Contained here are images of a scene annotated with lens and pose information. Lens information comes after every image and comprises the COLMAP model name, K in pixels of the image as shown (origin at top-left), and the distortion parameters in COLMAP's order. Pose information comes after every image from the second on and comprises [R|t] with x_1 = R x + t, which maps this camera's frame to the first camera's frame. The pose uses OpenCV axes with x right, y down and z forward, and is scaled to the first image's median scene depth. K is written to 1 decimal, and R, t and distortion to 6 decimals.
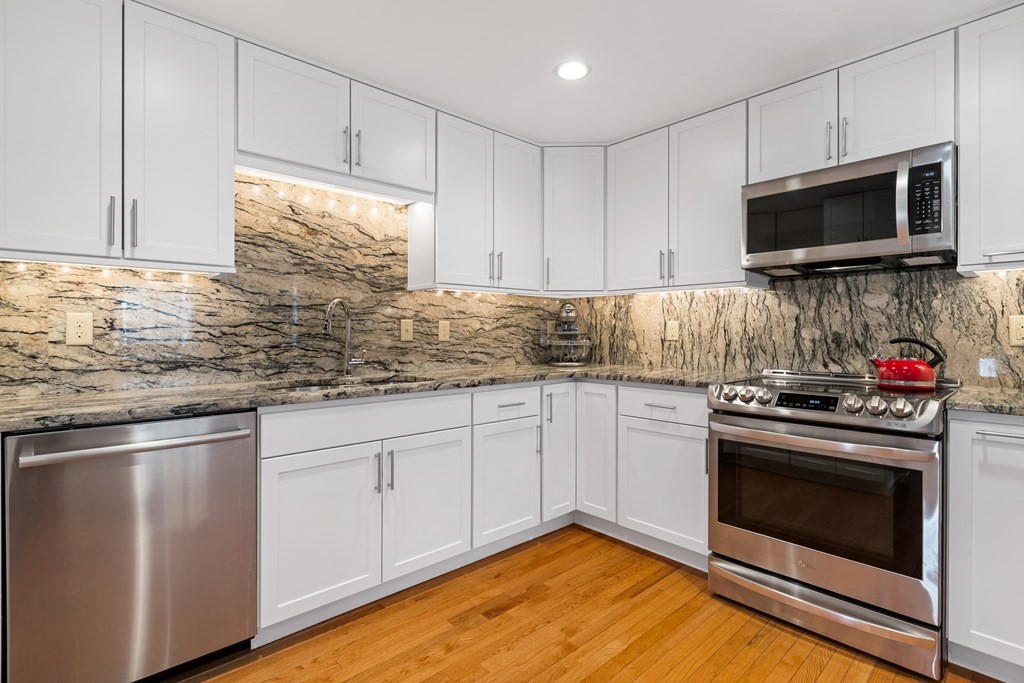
lens RADIAL K [[499.5, 0, 513.3], [0, 499.5, 348.8], [0, 0, 1]] dist [-0.000112, -0.001011]
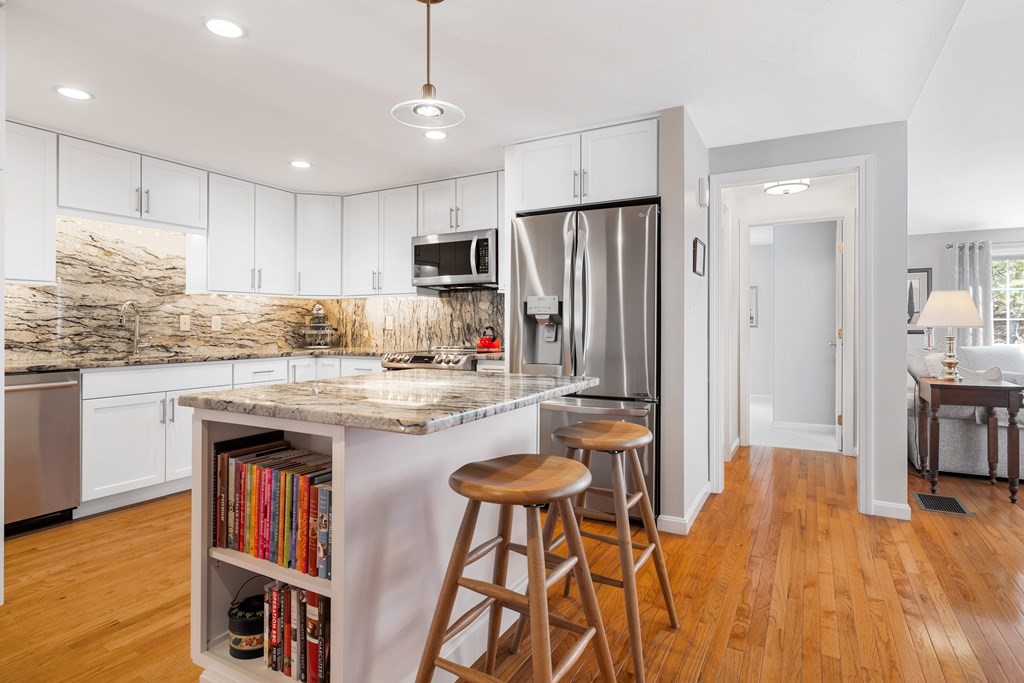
lens RADIAL K [[533.5, 0, 510.5], [0, 533.5, 327.0], [0, 0, 1]] dist [0.001258, -0.001535]
pose [[0.945781, -0.004865, 0.324768, 0.188376], [0.015523, 0.999422, -0.030237, 0.037985], [-0.324433, 0.033639, 0.945310, -0.812716]]
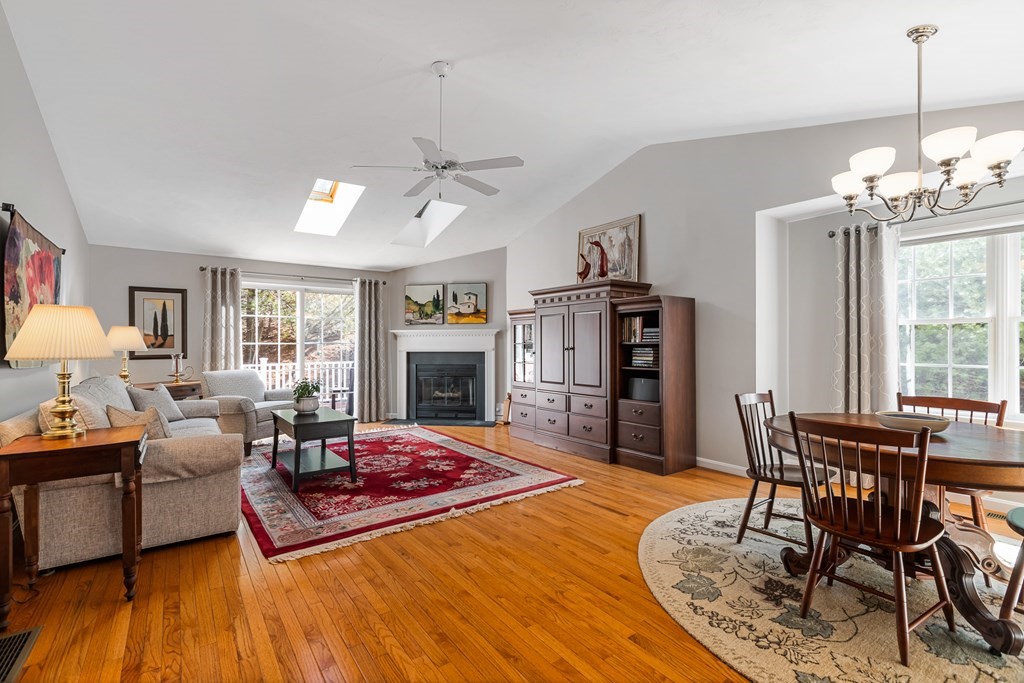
lens RADIAL K [[461.7, 0, 516.2], [0, 461.7, 348.7], [0, 0, 1]] dist [0.003313, -0.000139]
pose [[0.092406, -0.011838, 0.995651, 1.085197], [0.039007, 0.999205, 0.008260, 0.018396], [-0.994957, 0.038074, 0.092794, -0.733589]]
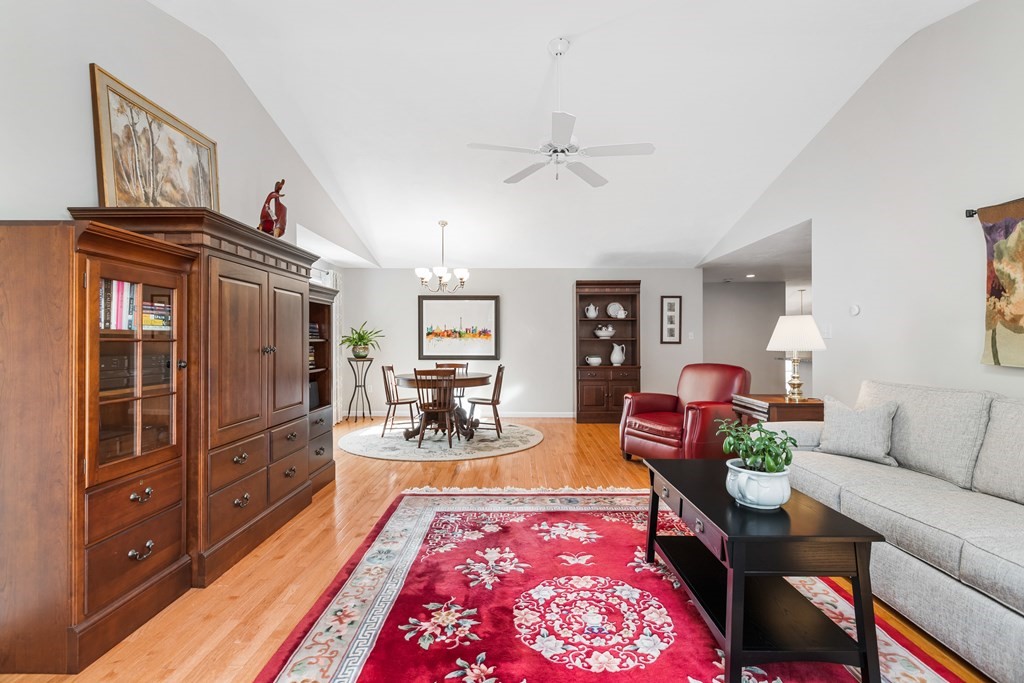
lens RADIAL K [[461.7, 0, 510.9], [0, 461.7, 340.4], [0, 0, 1]] dist [0.003313, -0.000139]
pose [[-0.678930, -0.001660, -0.734201, 3.676672], [-0.027180, 0.999369, 0.022875, -0.022054], [0.733700, 0.035486, -0.678546, 0.488459]]
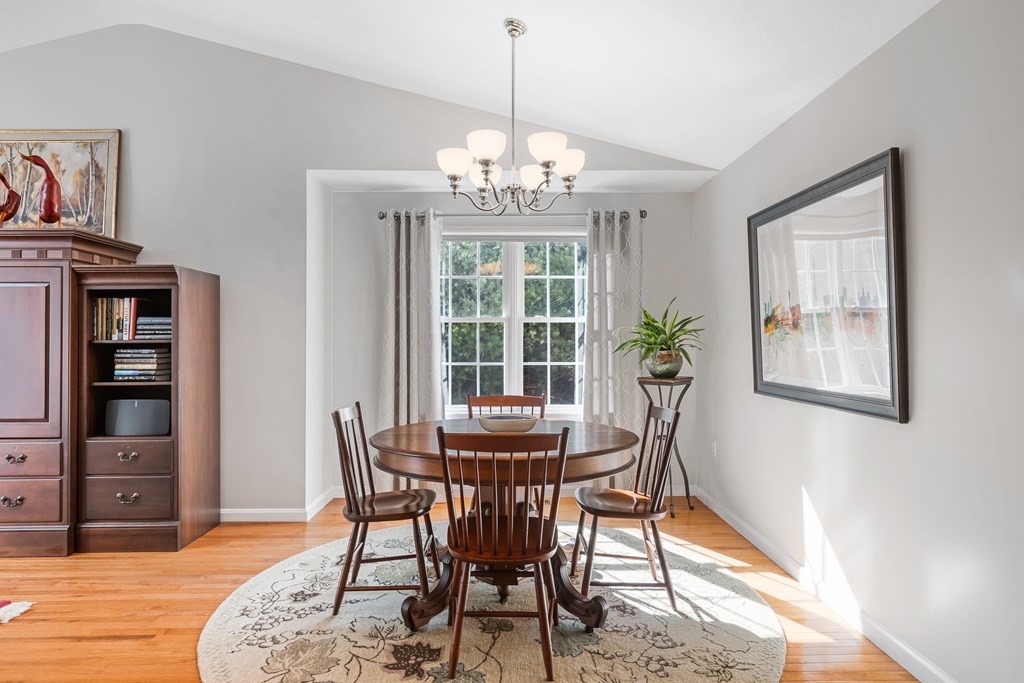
lens RADIAL K [[609.6, 0, 514.1], [0, 609.6, 337.0], [0, 0, 1]] dist [0.005955, -0.004884]
pose [[-0.753877, 0.004598, 0.656999, 1.307866], [0.025669, 0.999418, 0.022460, 0.010436], [-0.656514, 0.033796, -0.753557, -0.542947]]
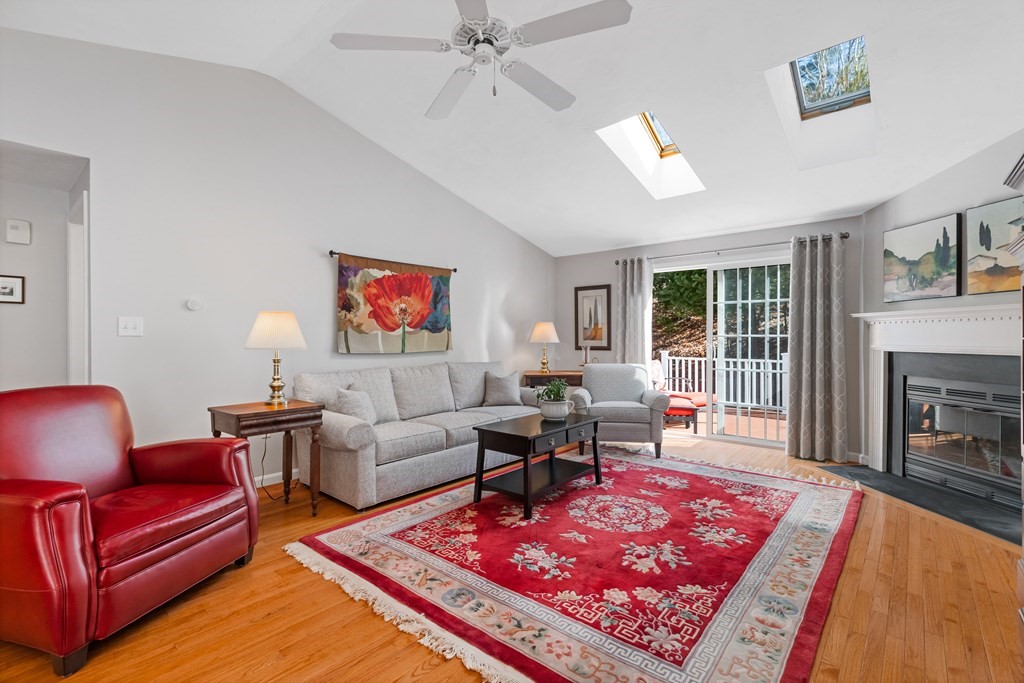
lens RADIAL K [[461.7, 0, 507.6], [0, 461.7, 341.2], [0, 0, 1]] dist [0.003313, -0.000139]
pose [[0.992451, -0.003198, 0.122600, 2.487327], [0.006301, 0.999669, -0.024932, 0.031996], [-0.122479, 0.025516, 0.992143, -1.249331]]
